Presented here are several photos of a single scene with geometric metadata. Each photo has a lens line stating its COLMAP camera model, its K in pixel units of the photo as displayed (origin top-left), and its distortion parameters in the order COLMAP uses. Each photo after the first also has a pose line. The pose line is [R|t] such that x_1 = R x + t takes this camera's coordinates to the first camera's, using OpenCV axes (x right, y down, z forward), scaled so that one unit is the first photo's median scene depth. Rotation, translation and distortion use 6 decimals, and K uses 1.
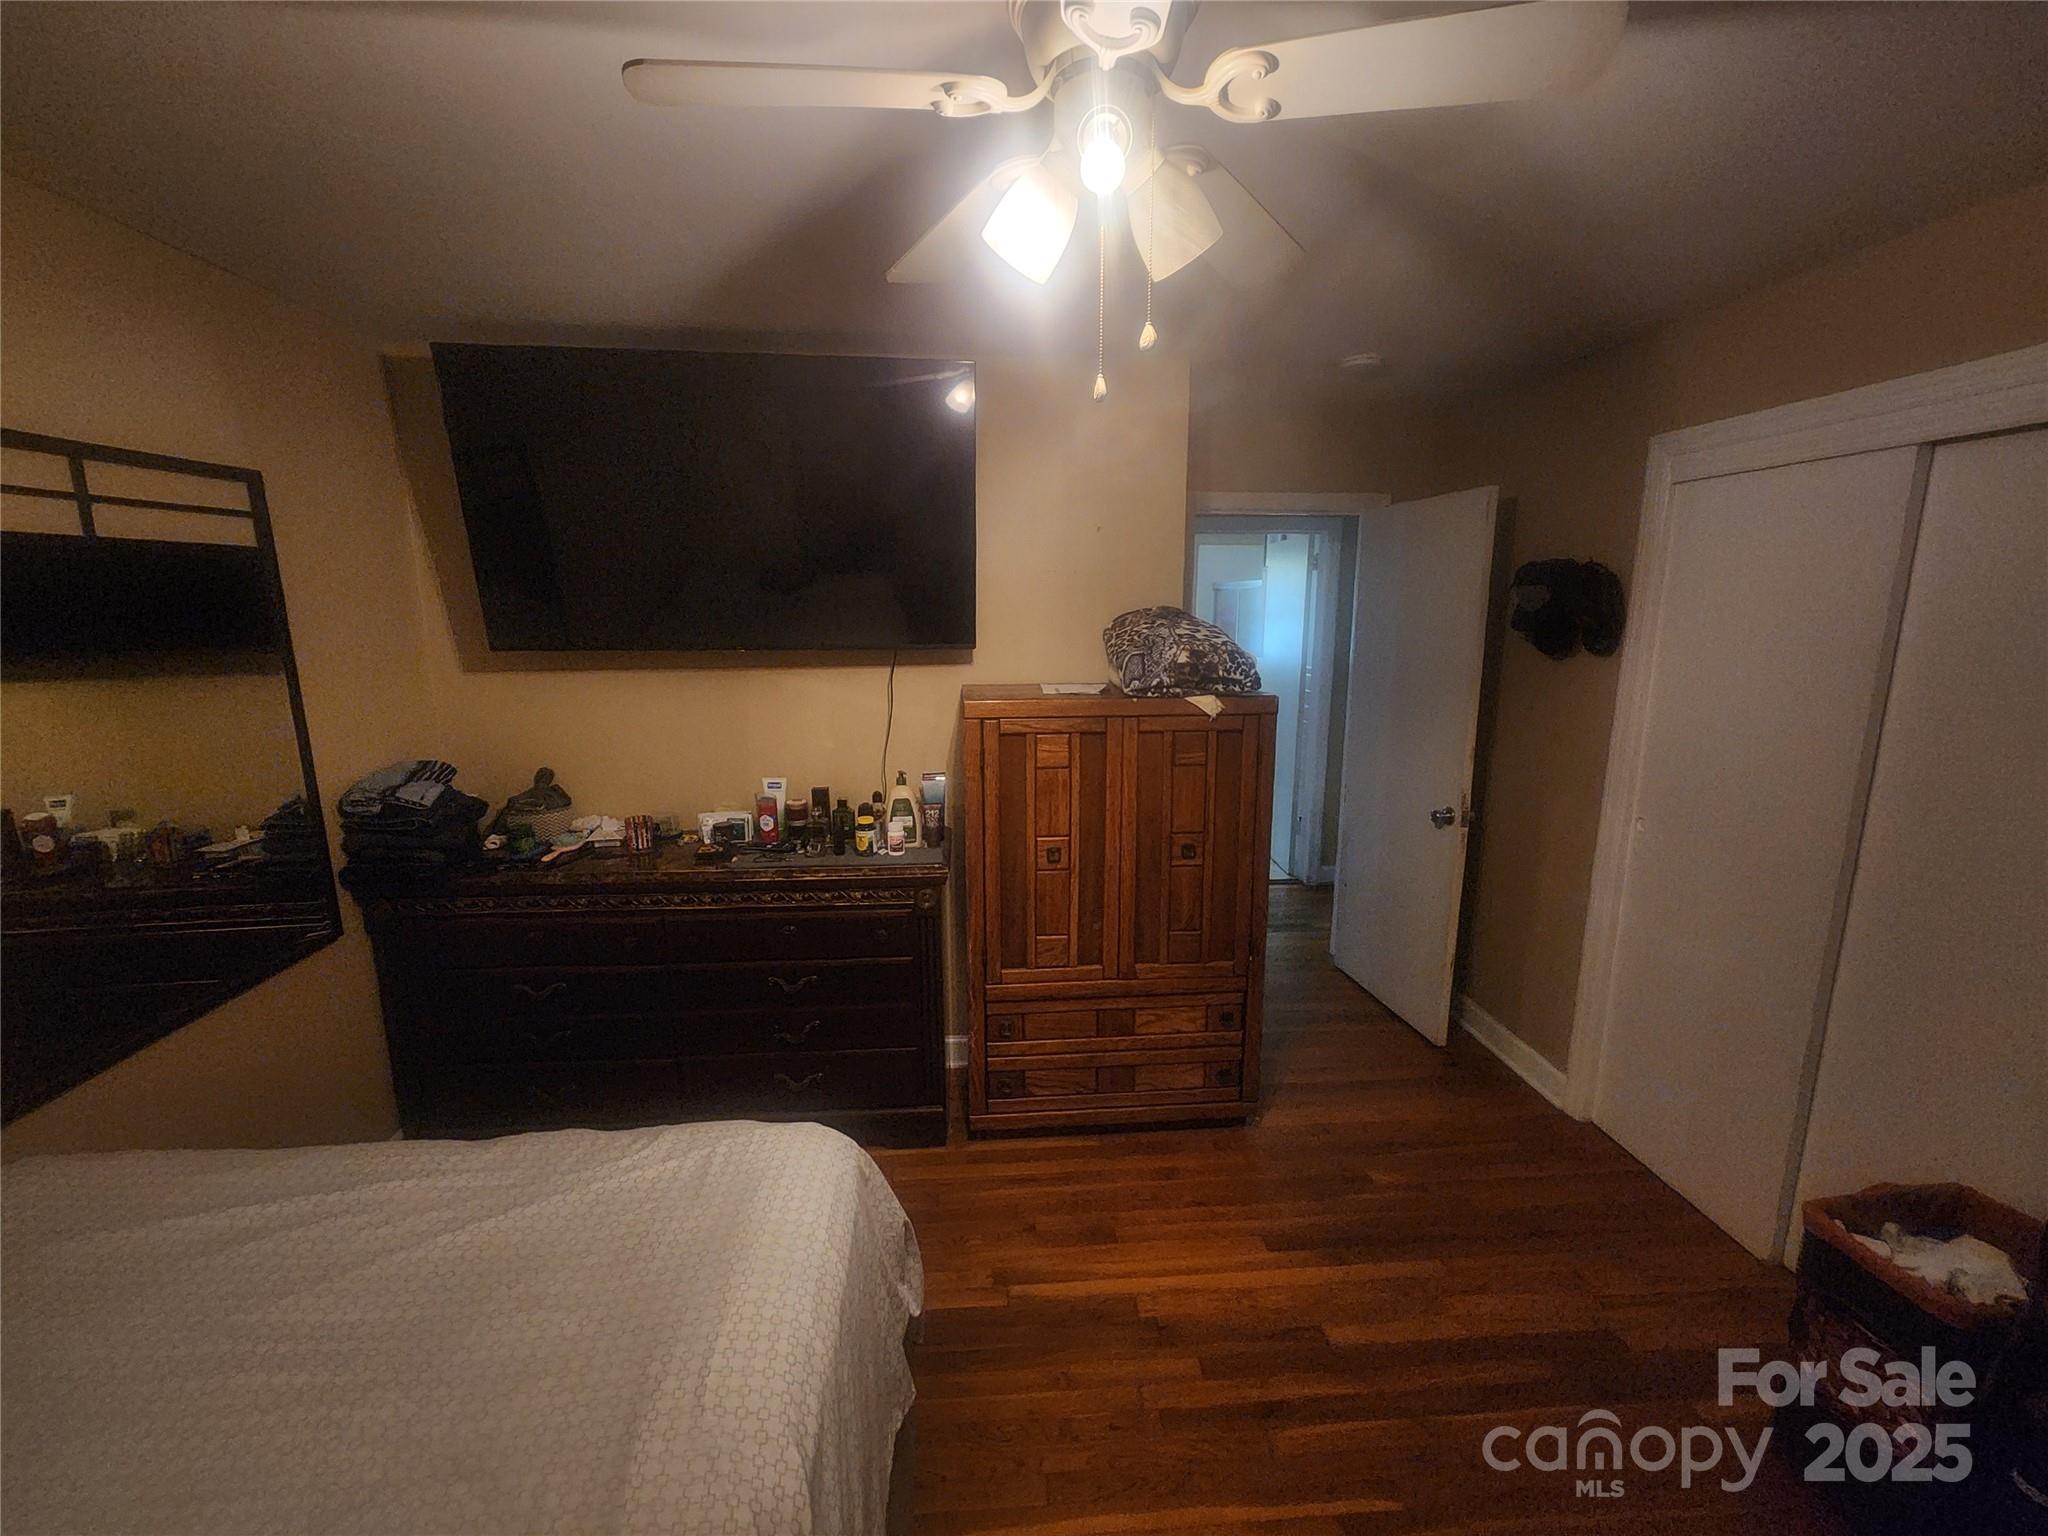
lens RADIAL K [[837.3, 0, 1024.5], [0, 837.3, 762.0], [0, 0, 1]] dist [-0.000187, 0.000025]
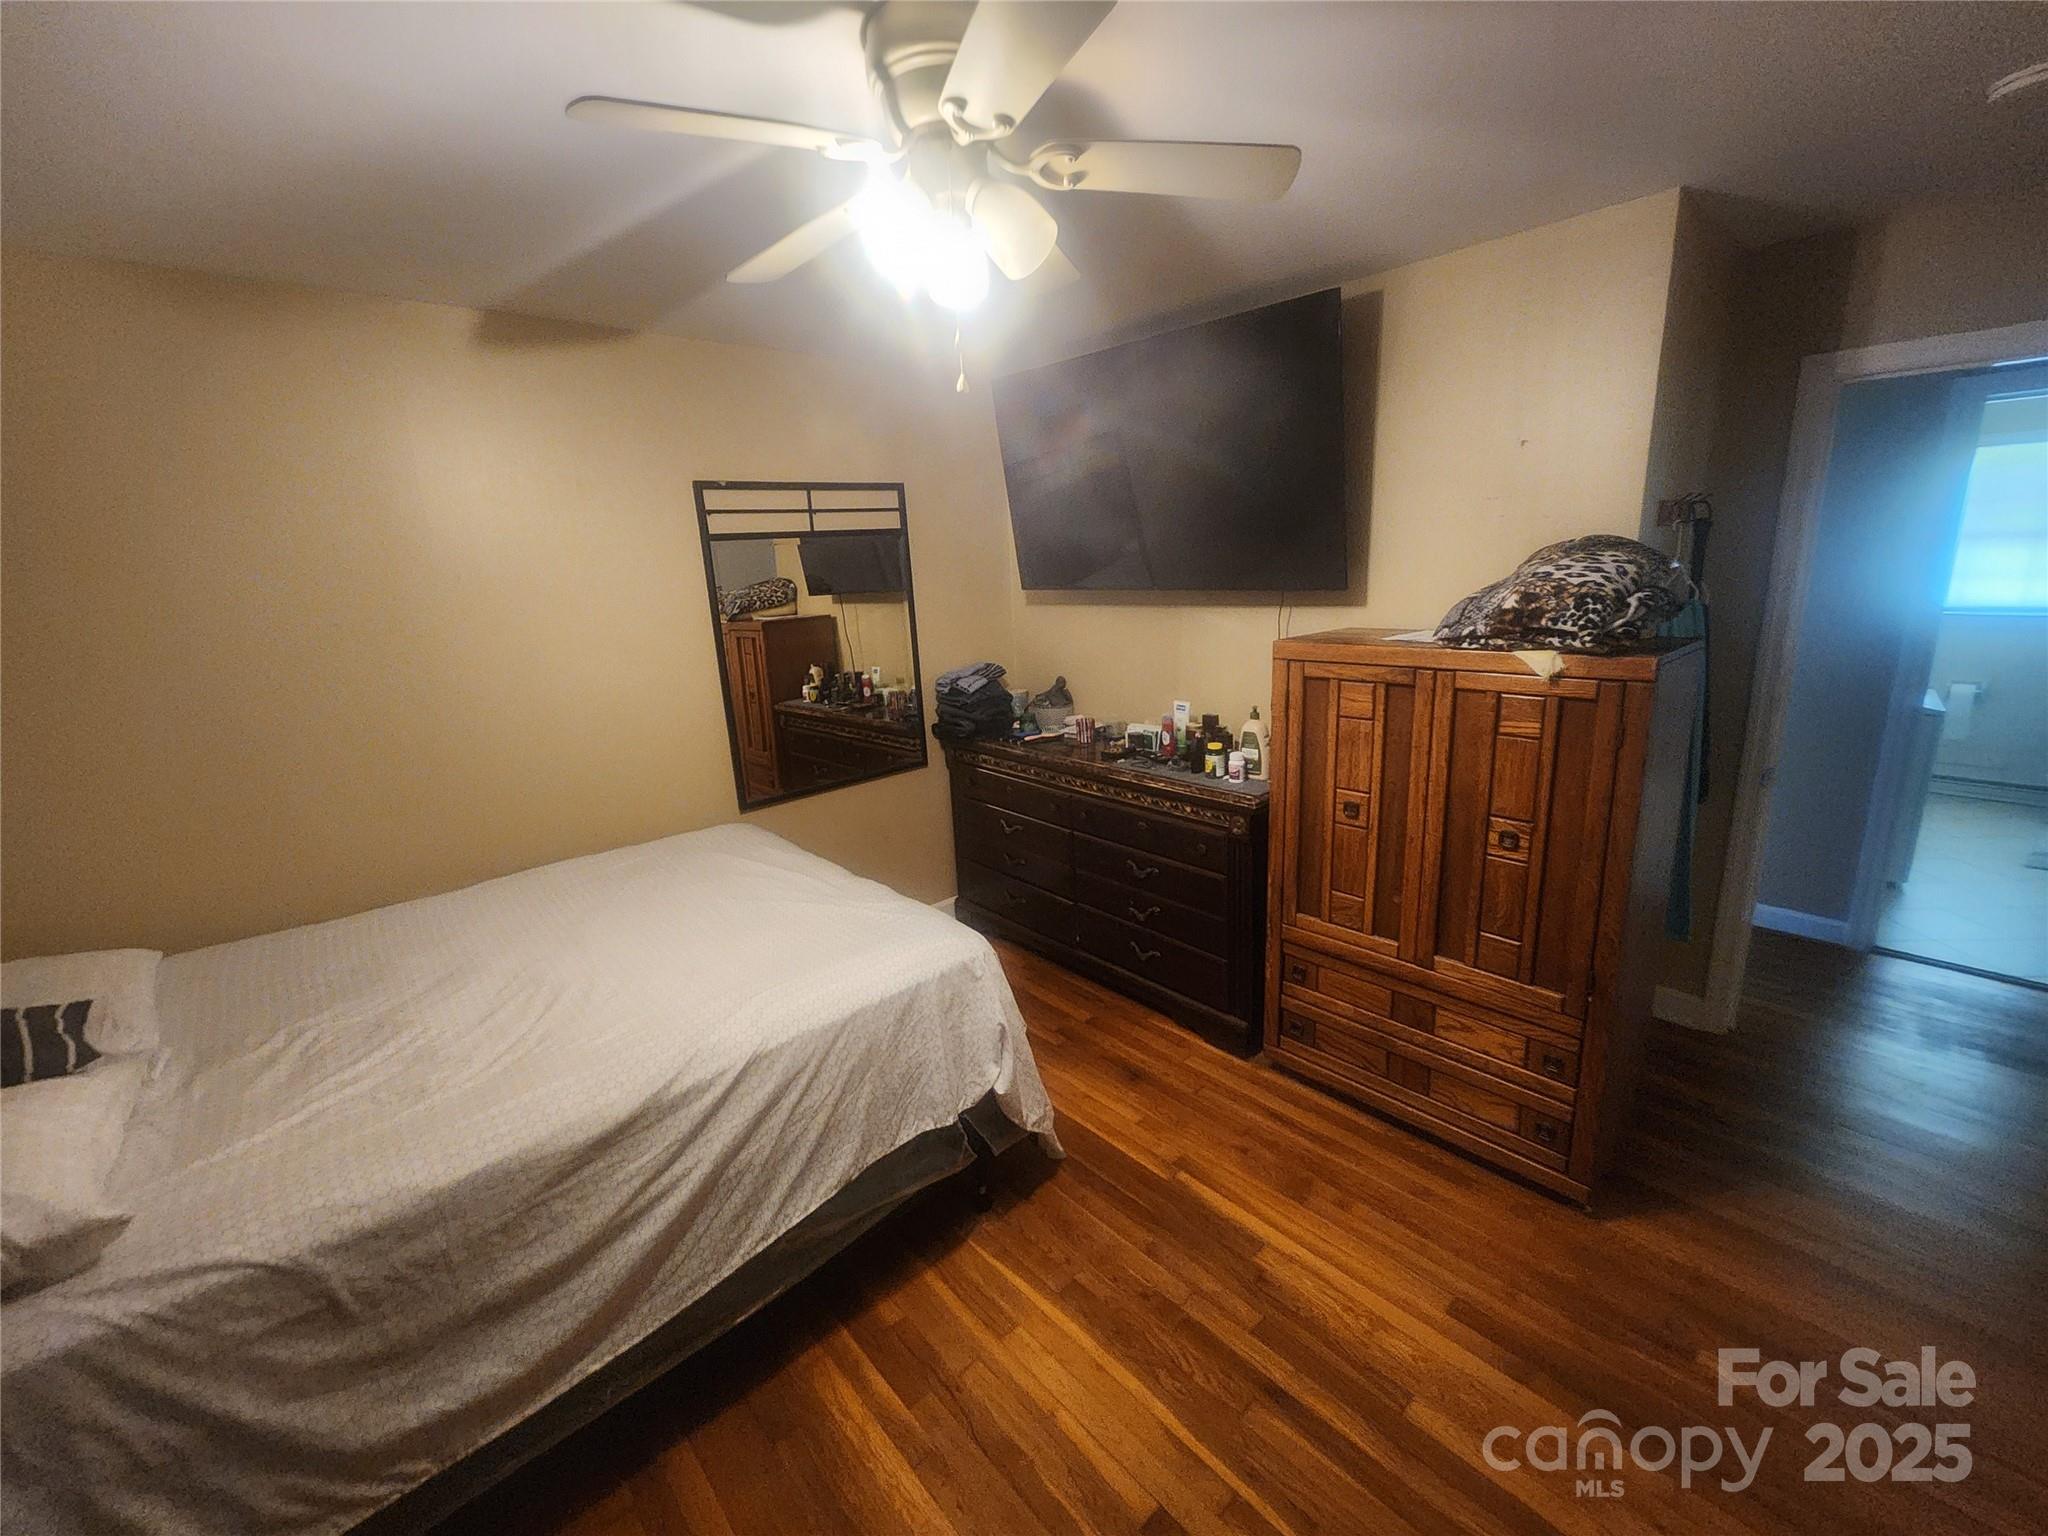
lens RADIAL K [[836.8, 0, 1027.5], [0, 836.8, 755.8], [0, 0, 1]] dist [-0.000743, -0.000416]
pose [[0.610806, 0.157538, -0.775950, 0.541527], [-0.107099, 0.987438, 0.116170, -0.020520], [0.784504, 0.012146, 0.620005, 0.125745]]
